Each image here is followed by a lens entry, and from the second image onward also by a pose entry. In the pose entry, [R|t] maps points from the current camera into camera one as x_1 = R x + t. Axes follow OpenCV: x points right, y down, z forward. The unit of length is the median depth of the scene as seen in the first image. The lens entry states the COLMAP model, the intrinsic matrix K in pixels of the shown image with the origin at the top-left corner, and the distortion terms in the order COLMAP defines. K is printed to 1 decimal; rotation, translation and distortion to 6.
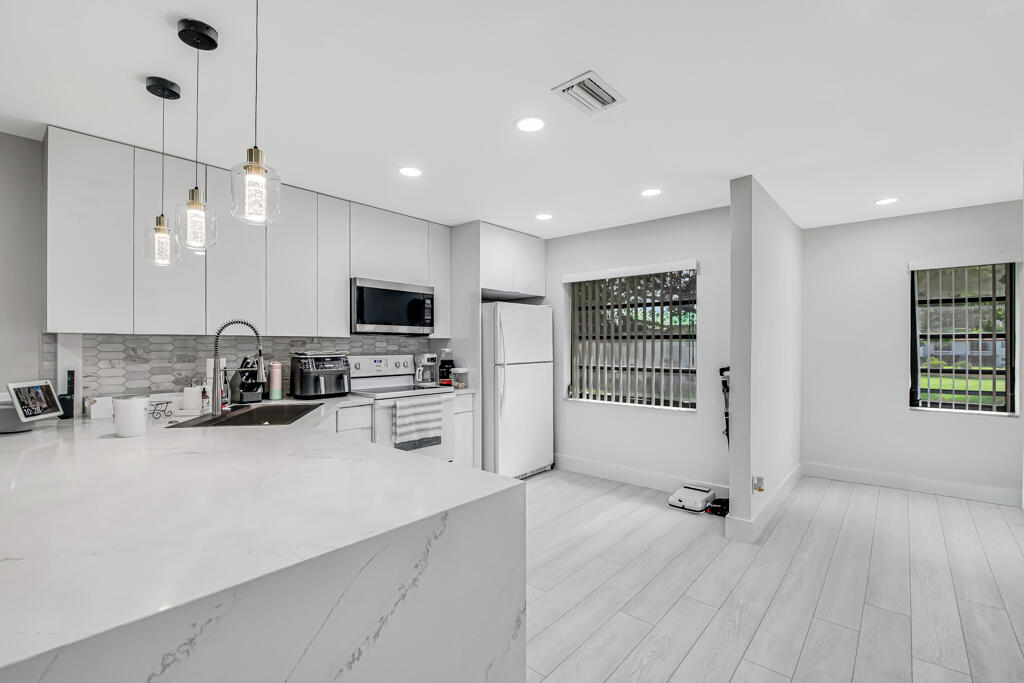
lens RADIAL K [[449.8, 0, 512.0], [0, 449.8, 341.5], [0, 0, 1]] dist [0.000094, 0.000016]
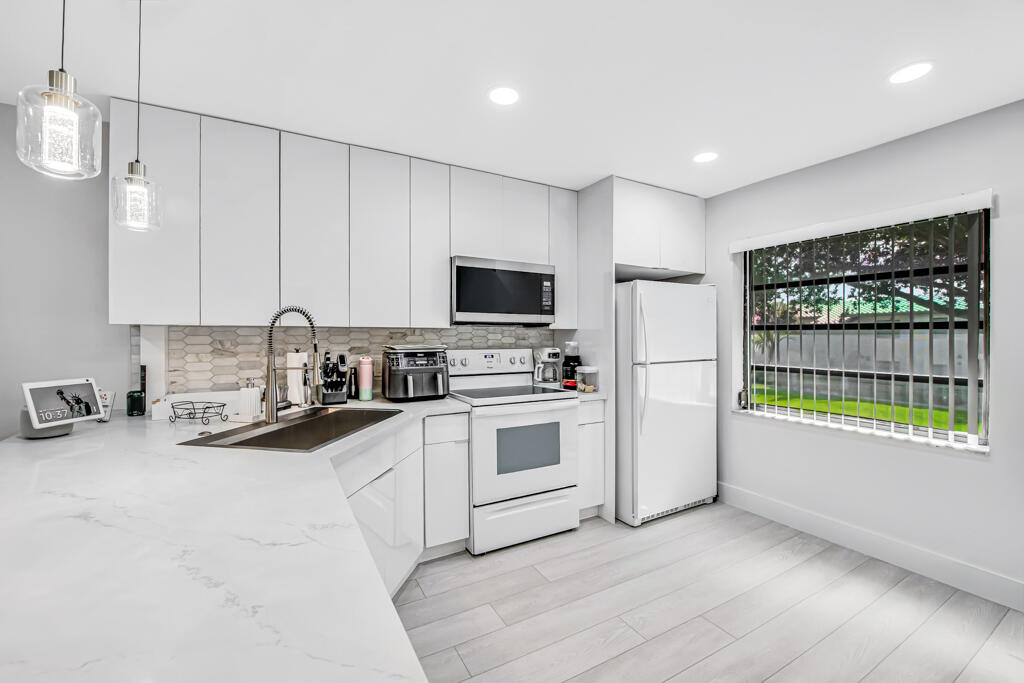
lens RADIAL K [[416.2, 0, 512.6], [0, 416.2, 336.9], [0, 0, 1]] dist [-0.002419, -0.000203]
pose [[0.939195, 0.001728, -0.343380, 0.011856], [0.001582, 0.999955, 0.009360, -0.000039], [0.343381, -0.009334, 0.939150, 0.274980]]
